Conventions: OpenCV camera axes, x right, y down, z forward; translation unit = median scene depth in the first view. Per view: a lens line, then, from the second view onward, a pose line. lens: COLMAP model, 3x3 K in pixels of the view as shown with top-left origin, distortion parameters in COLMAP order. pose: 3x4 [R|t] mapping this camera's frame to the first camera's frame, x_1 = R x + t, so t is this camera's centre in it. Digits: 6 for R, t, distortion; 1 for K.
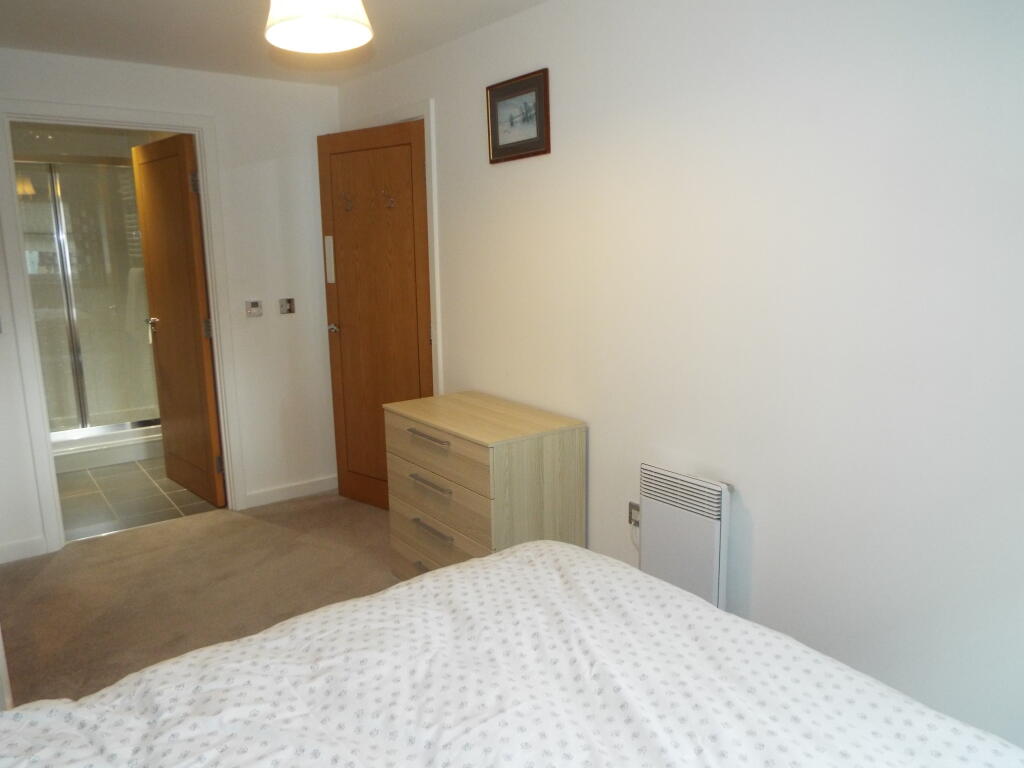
lens RADIAL K [[731.4, 0, 507.6], [0, 731.4, 383.7], [0, 0, 1]] dist [-0.003075, 0.000283]
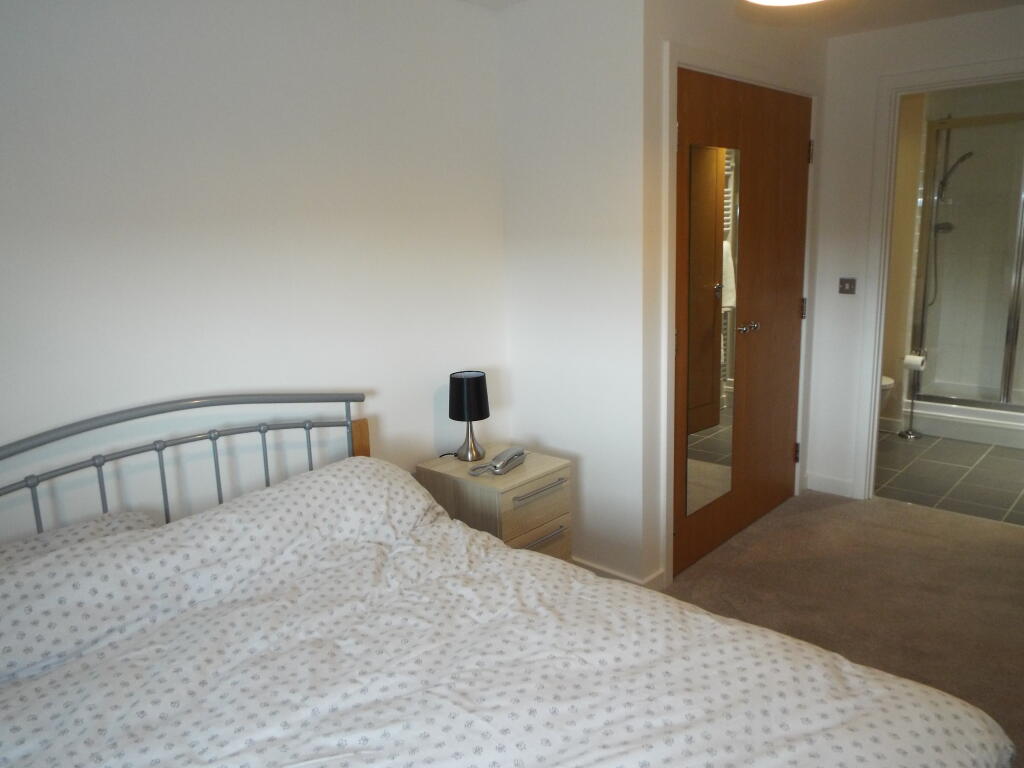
lens RADIAL K [[731.4, 0, 507.6], [0, 731.4, 383.7], [0, 0, 1]] dist [-0.003075, 0.000283]
pose [[0.178227, 0.211417, -0.961009, 0.739884], [-0.147896, 0.971307, 0.186254, -0.153812], [0.972811, 0.108934, 0.204381, 0.679107]]
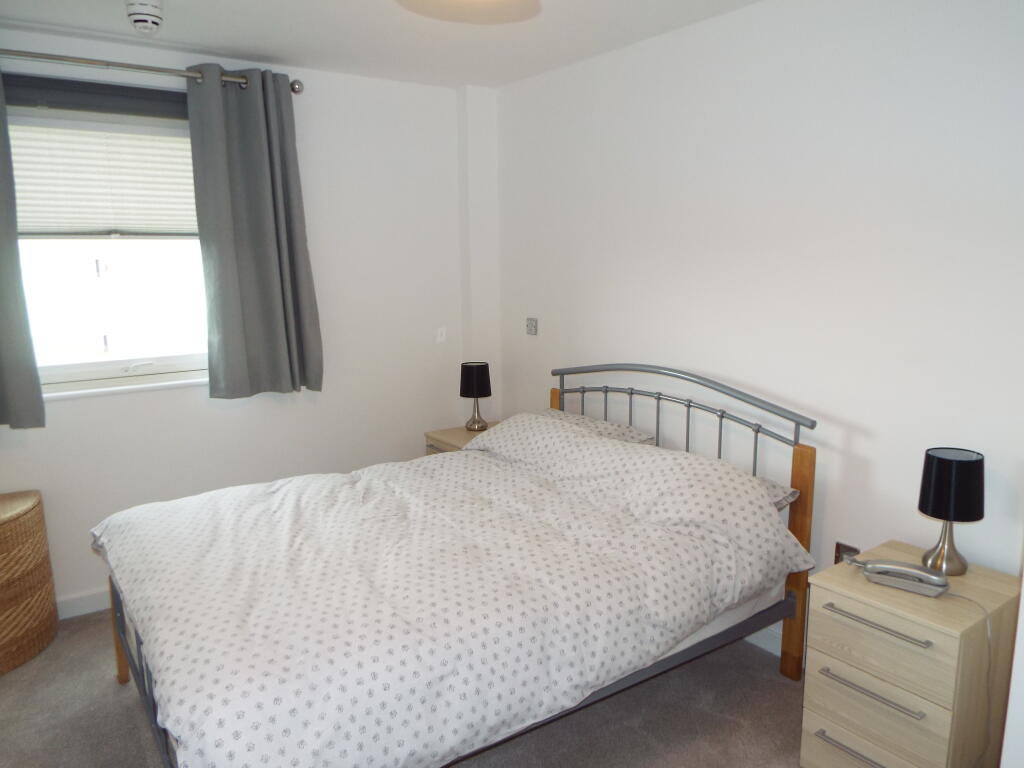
lens RADIAL K [[731.4, 0, 507.6], [0, 731.4, 383.7], [0, 0, 1]] dist [-0.003075, 0.000283]
pose [[-0.999220, 0.021531, 0.033104, -0.370139], [0.031639, 0.938118, 0.344868, -0.412254], [-0.023630, 0.345646, -0.938067, 2.205413]]
